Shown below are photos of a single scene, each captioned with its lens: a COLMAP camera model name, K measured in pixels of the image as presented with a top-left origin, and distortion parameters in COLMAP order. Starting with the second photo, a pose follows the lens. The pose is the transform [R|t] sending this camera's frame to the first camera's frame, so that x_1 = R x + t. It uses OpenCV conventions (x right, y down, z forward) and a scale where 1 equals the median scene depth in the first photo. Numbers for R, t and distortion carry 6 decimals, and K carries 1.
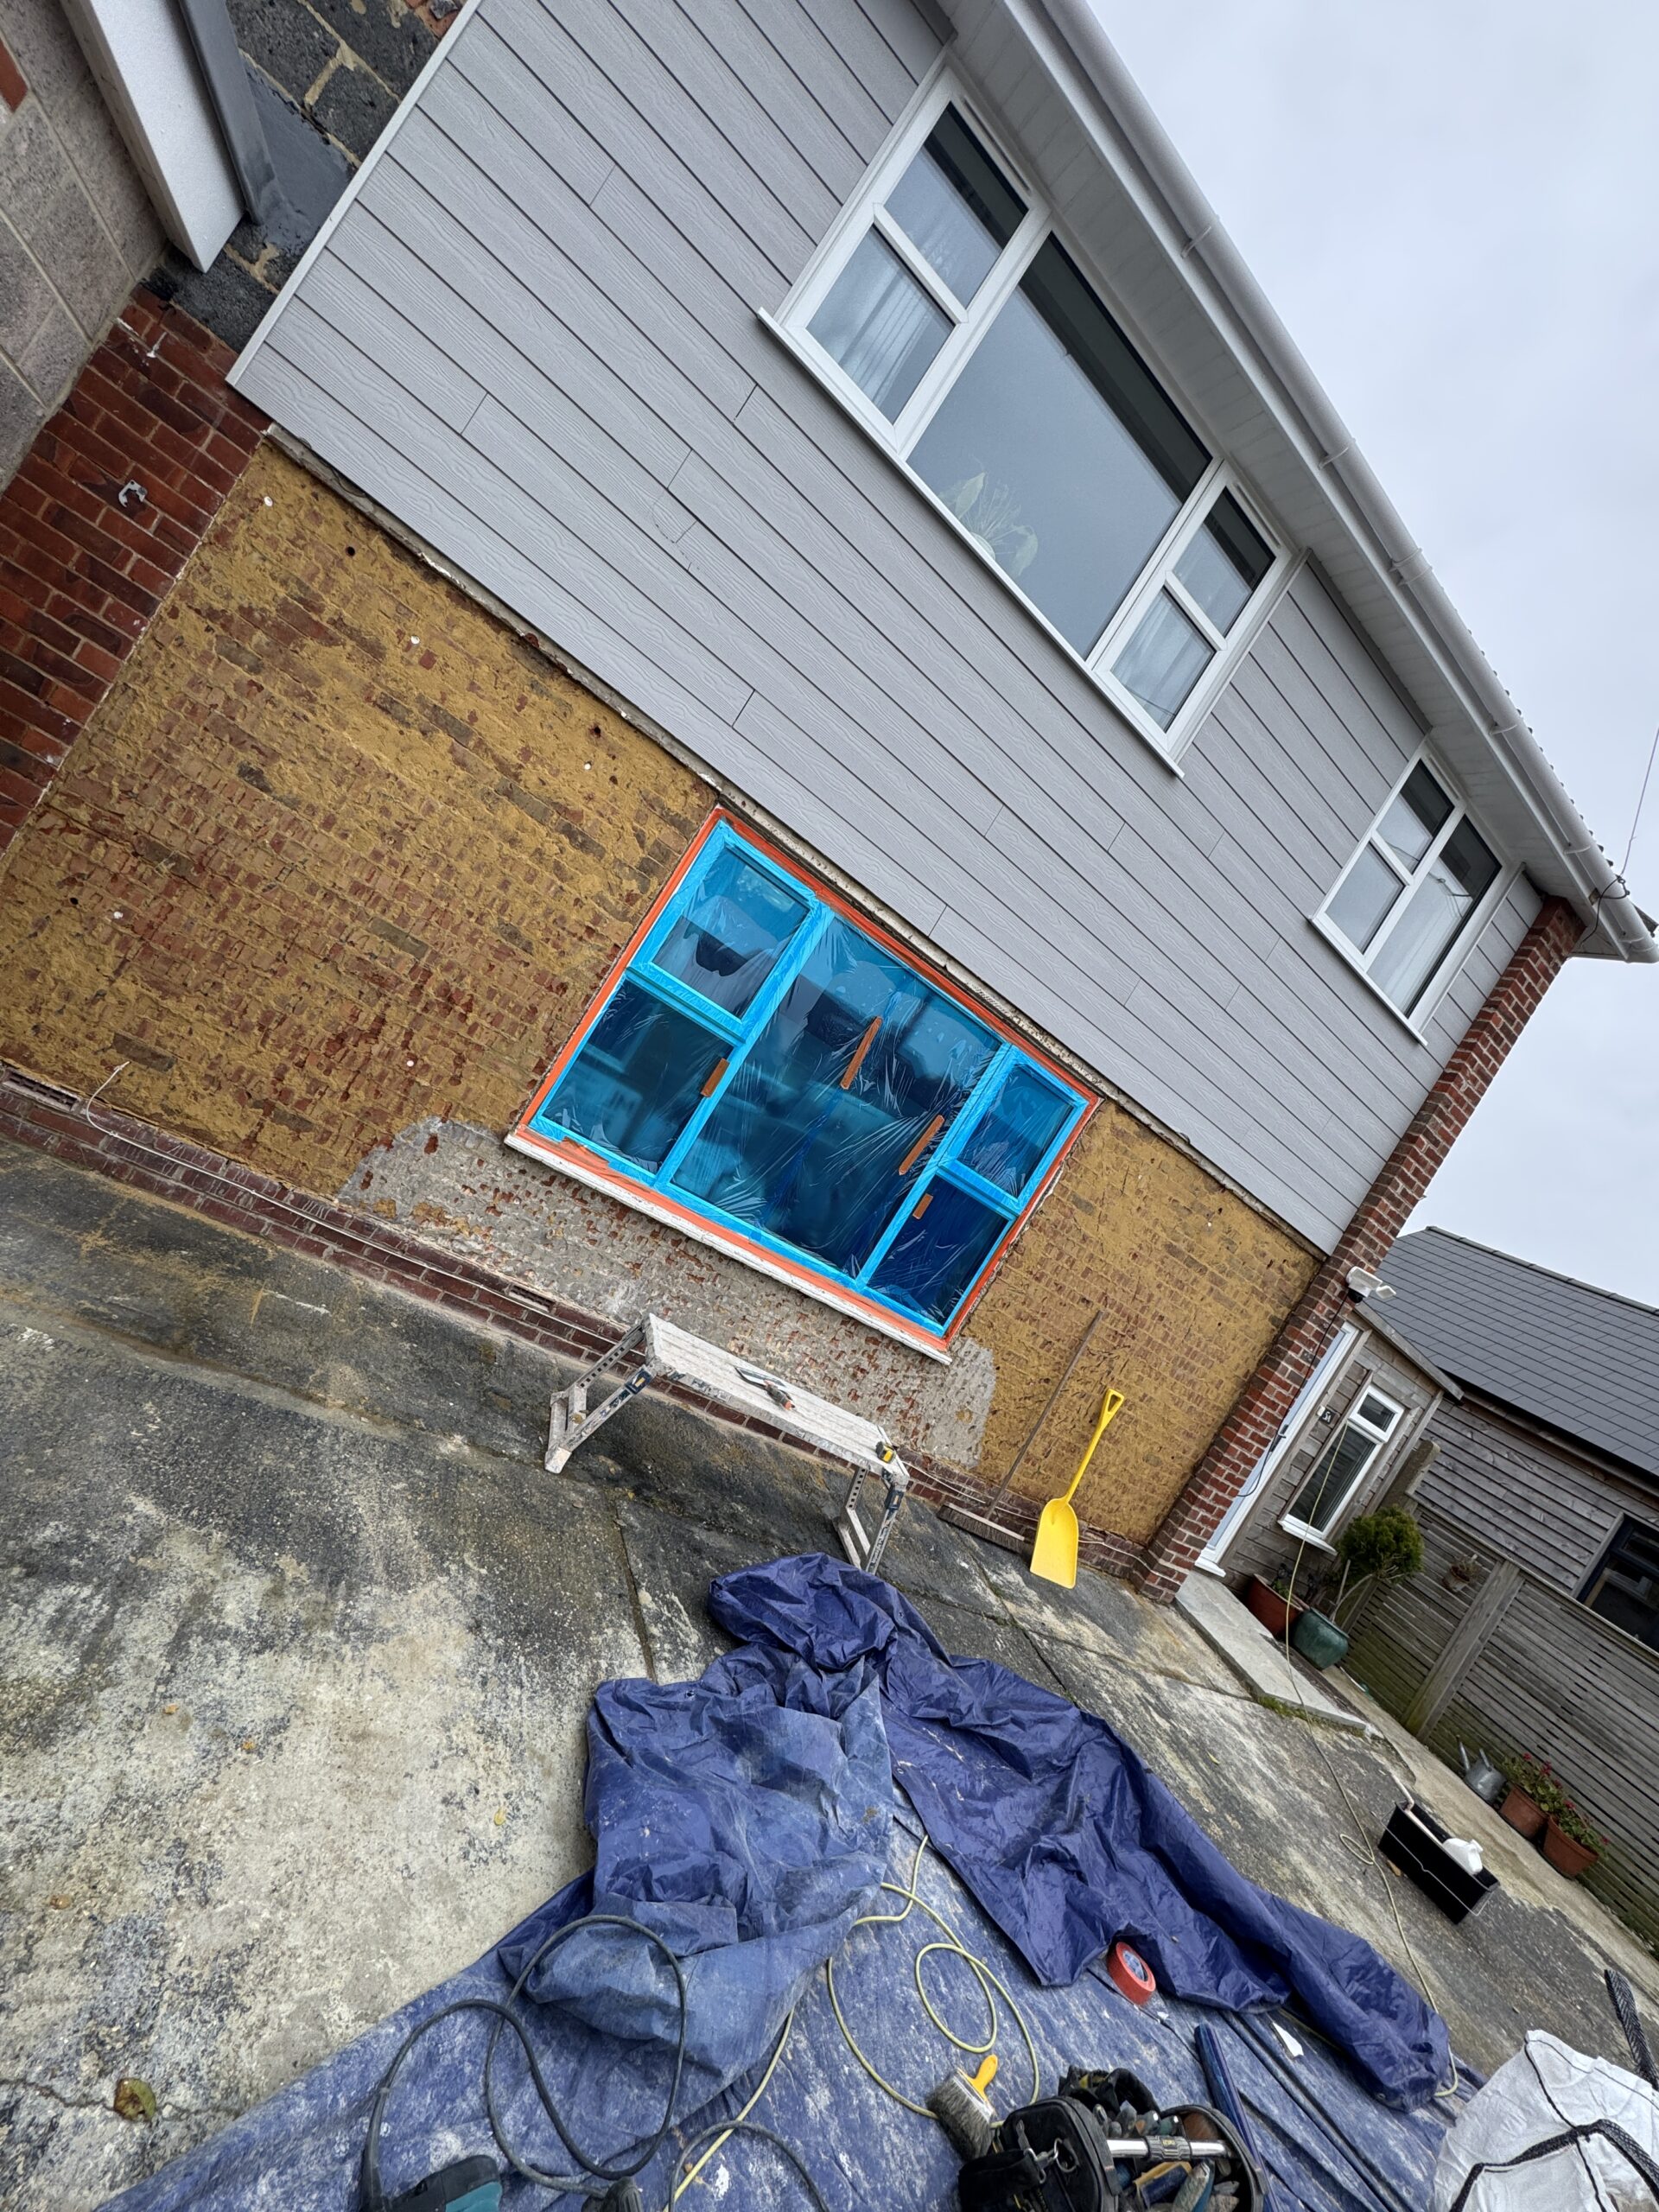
lens RADIAL K [[894.1, 0, 830.9], [0, 894.1, 1099.3], [0, 0, 1]] dist [-0.001820, -0.000076]
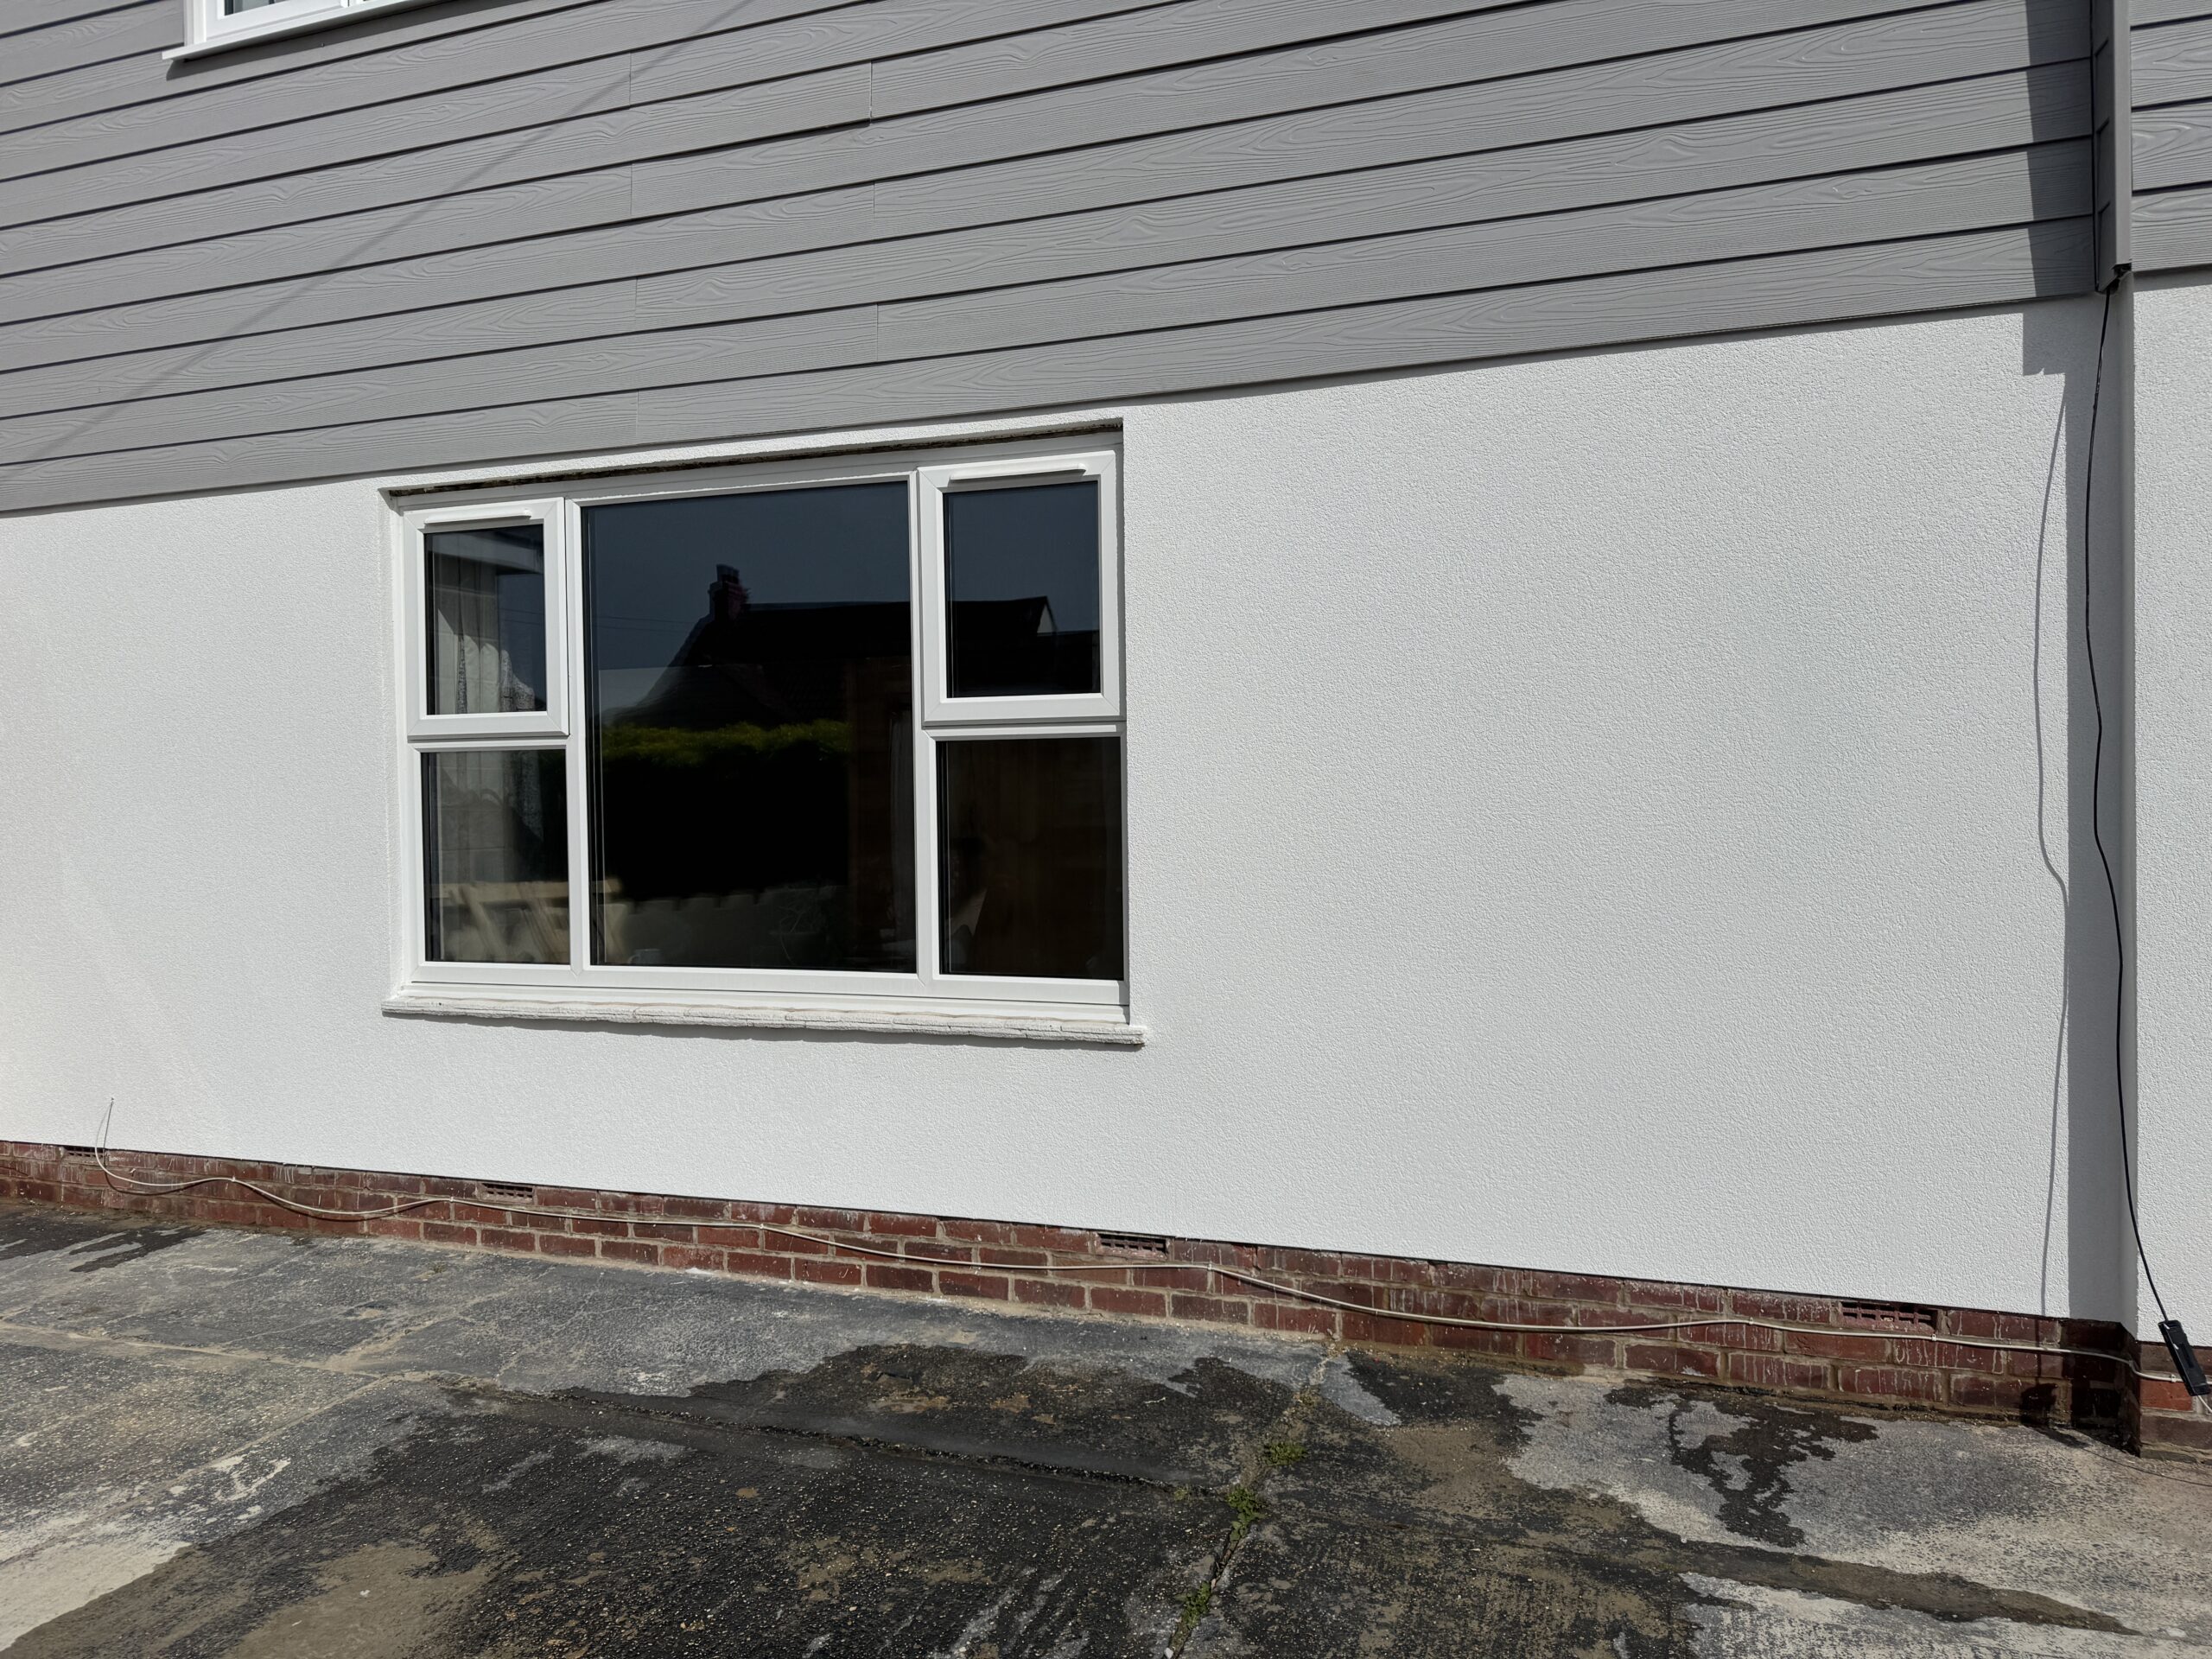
lens RADIAL K [[1540.3, 0, 1086.4], [0, 1540.3, 837.9], [0, 0, 1]] dist [0.042411, -0.061295]
pose [[0.582669, -0.522651, -0.622361, 0.735924], [0.383894, 0.851966, -0.356060, 0.510721], [0.716325, -0.031456, 0.697057, 0.396325]]
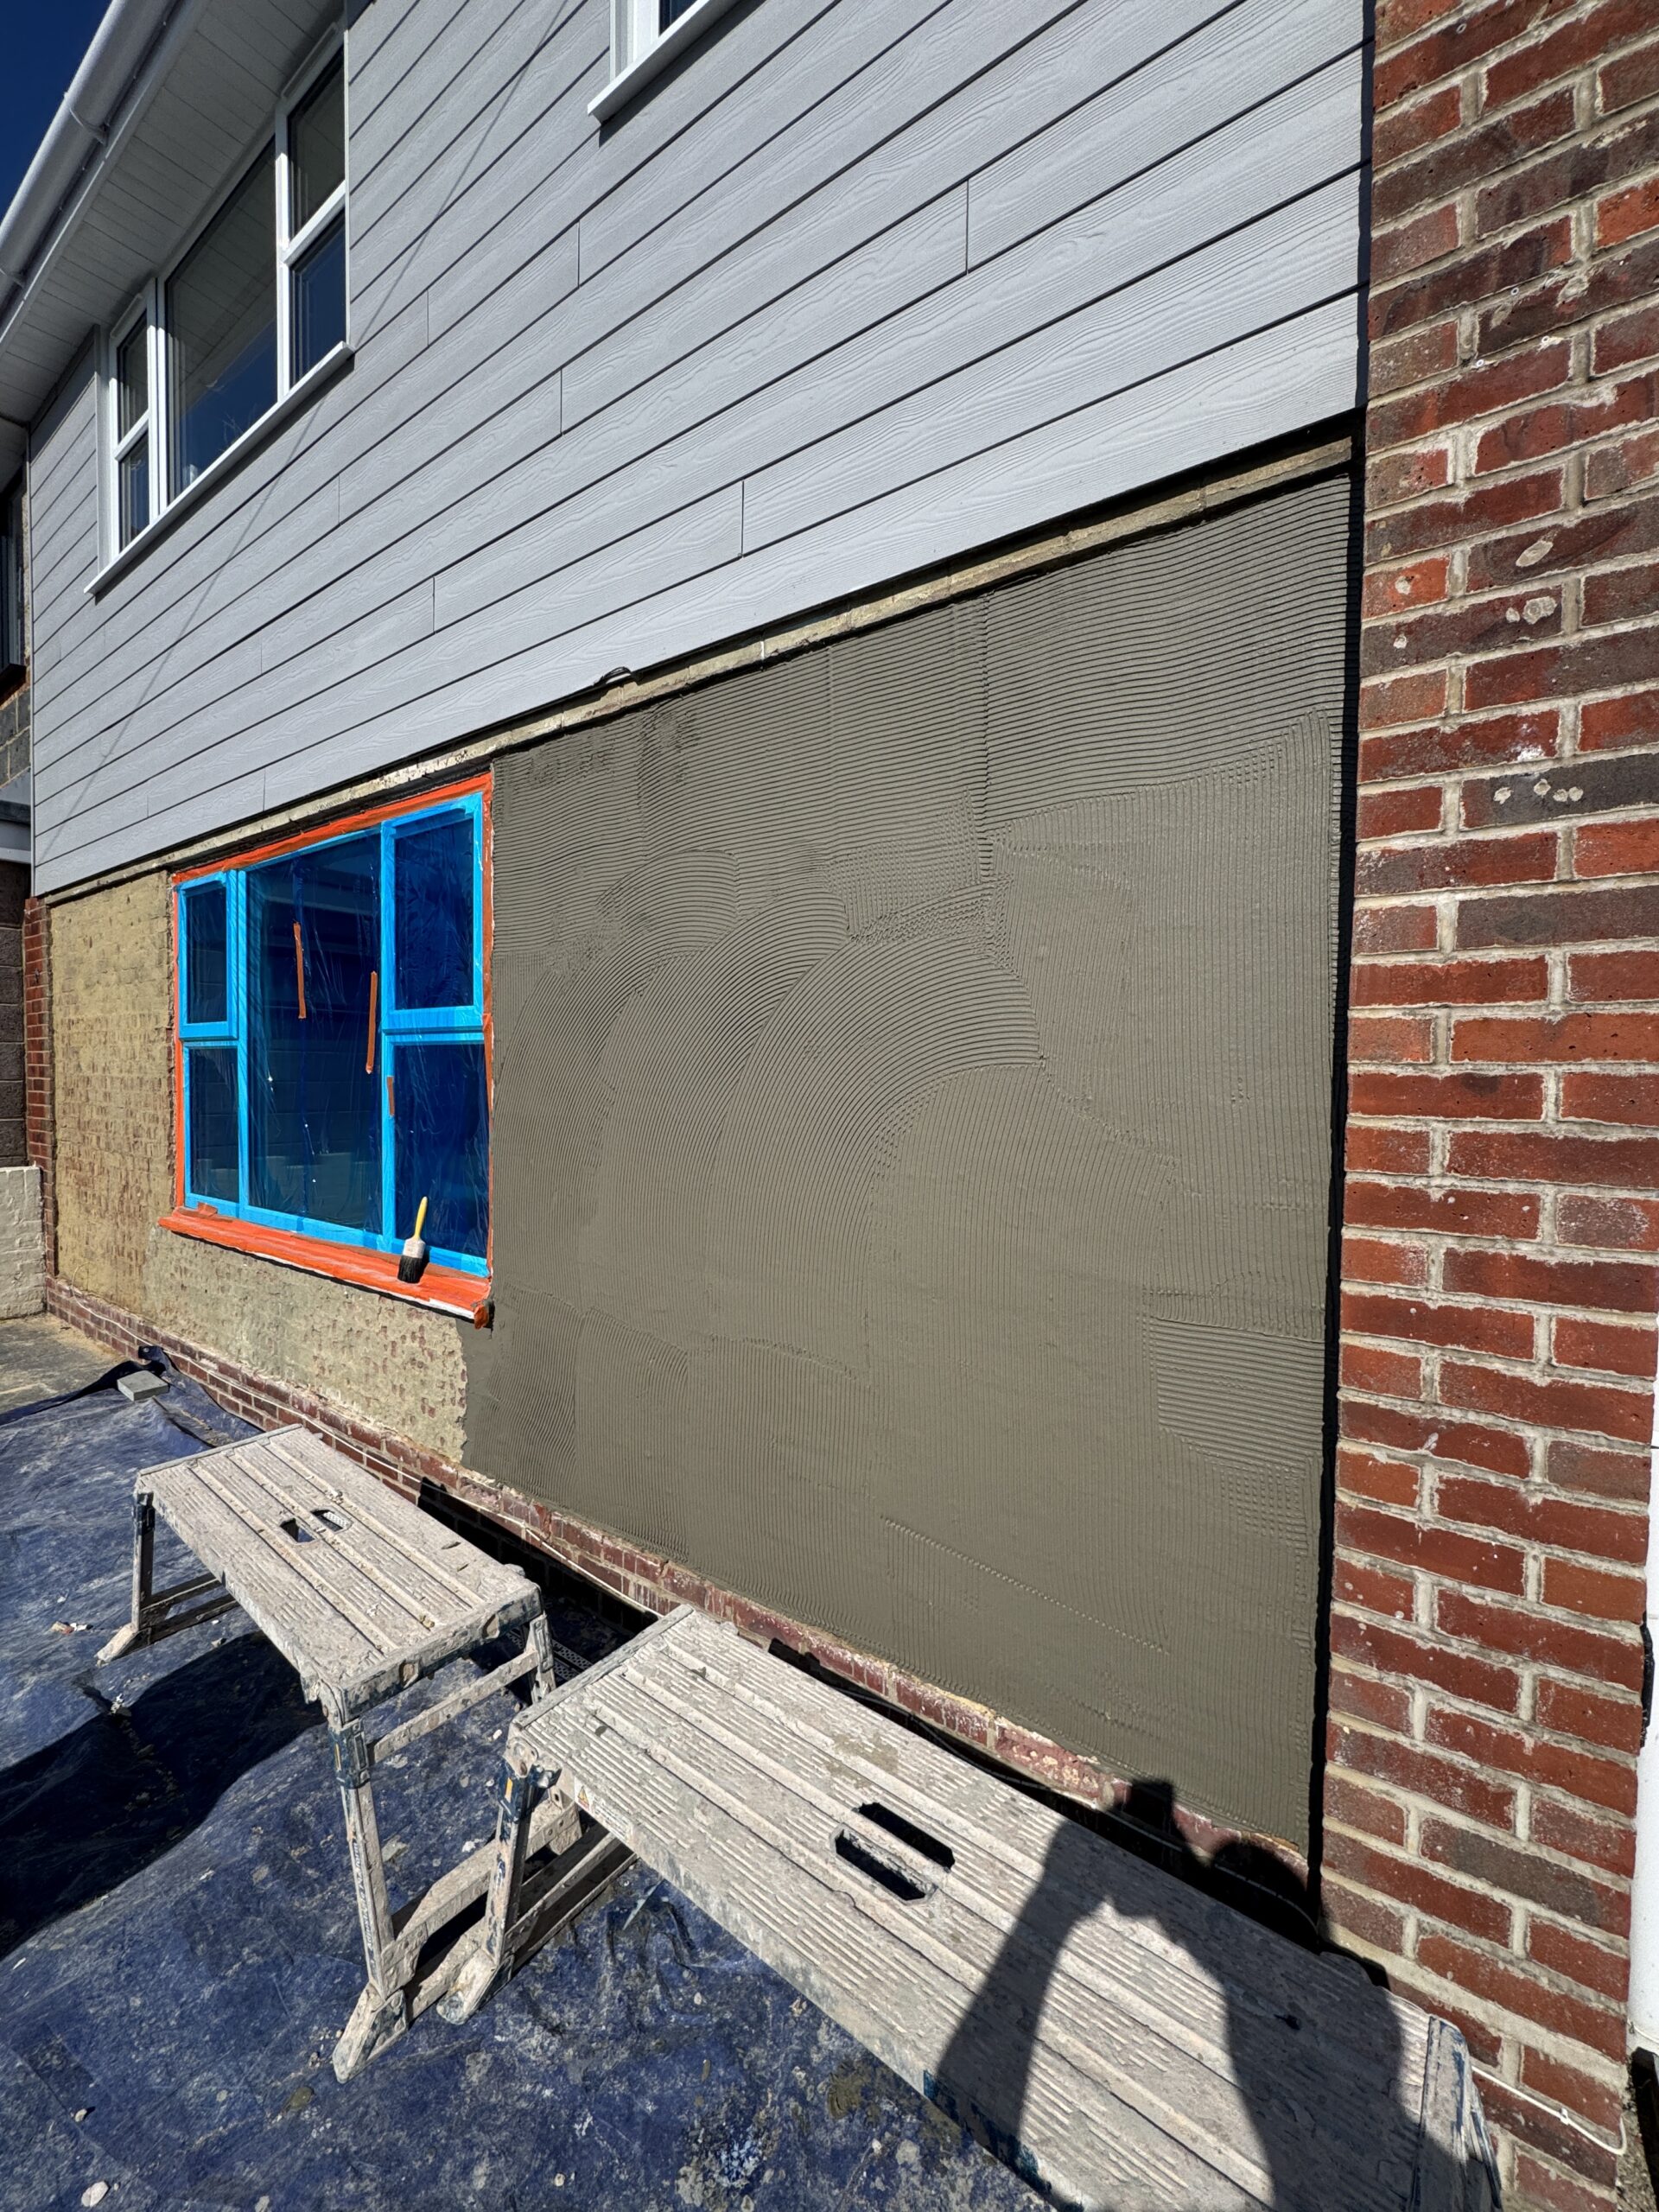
lens RADIAL K [[874.9, 0, 829.5], [0, 874.9, 1106.0], [0, 0, 1]] dist [-0.002709, -0.000237]
pose [[0.407265, -0.501657, -0.763201, 0.734005], [0.251641, 0.864933, -0.434243, 0.493830], [0.877959, -0.015200, 0.478495, 0.970919]]
